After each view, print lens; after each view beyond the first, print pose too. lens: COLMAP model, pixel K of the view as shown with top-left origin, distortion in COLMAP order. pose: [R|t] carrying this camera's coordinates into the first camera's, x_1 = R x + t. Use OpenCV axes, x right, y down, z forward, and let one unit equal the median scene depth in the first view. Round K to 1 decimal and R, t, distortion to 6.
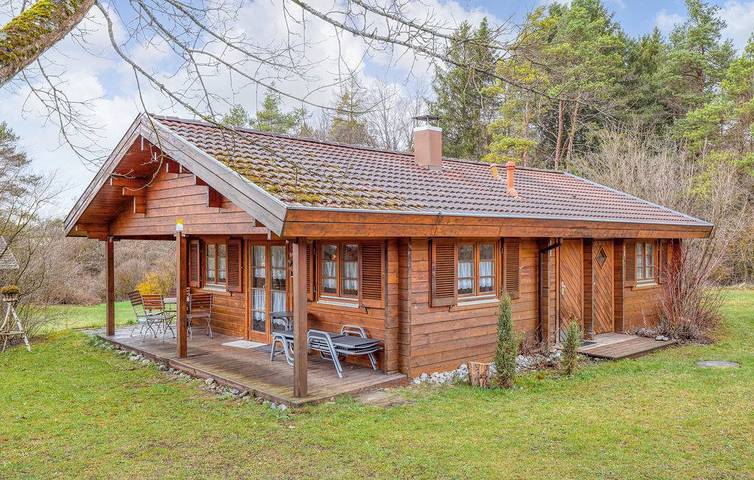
lens RADIAL K [[635.1, 0, 377.5], [0, 635.1, 239.1], [0, 0, 1]] dist [0.001866, 0.003451]
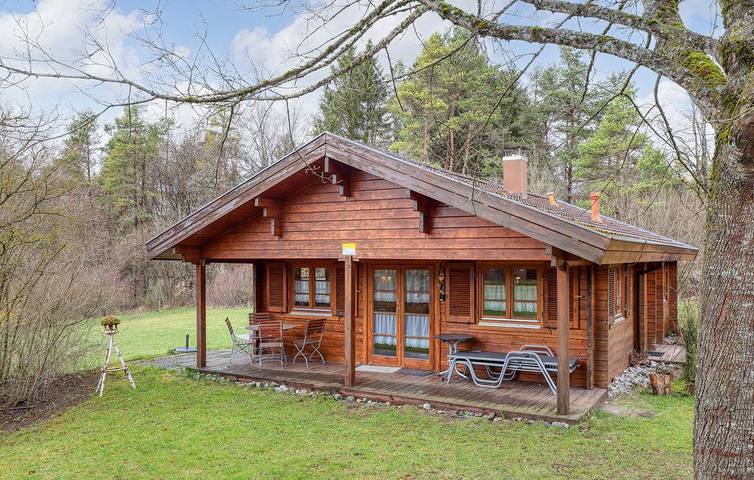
lens RADIAL K [[635.1, 0, 382.7], [0, 635.1, 267.1], [0, 0, 1]] dist [0.001866, 0.003451]
pose [[0.959061, -0.003586, 0.283179, -0.491930], [-0.001332, 0.999852, 0.017173, -0.010694], [-0.283198, -0.016847, 0.958913, 0.048212]]
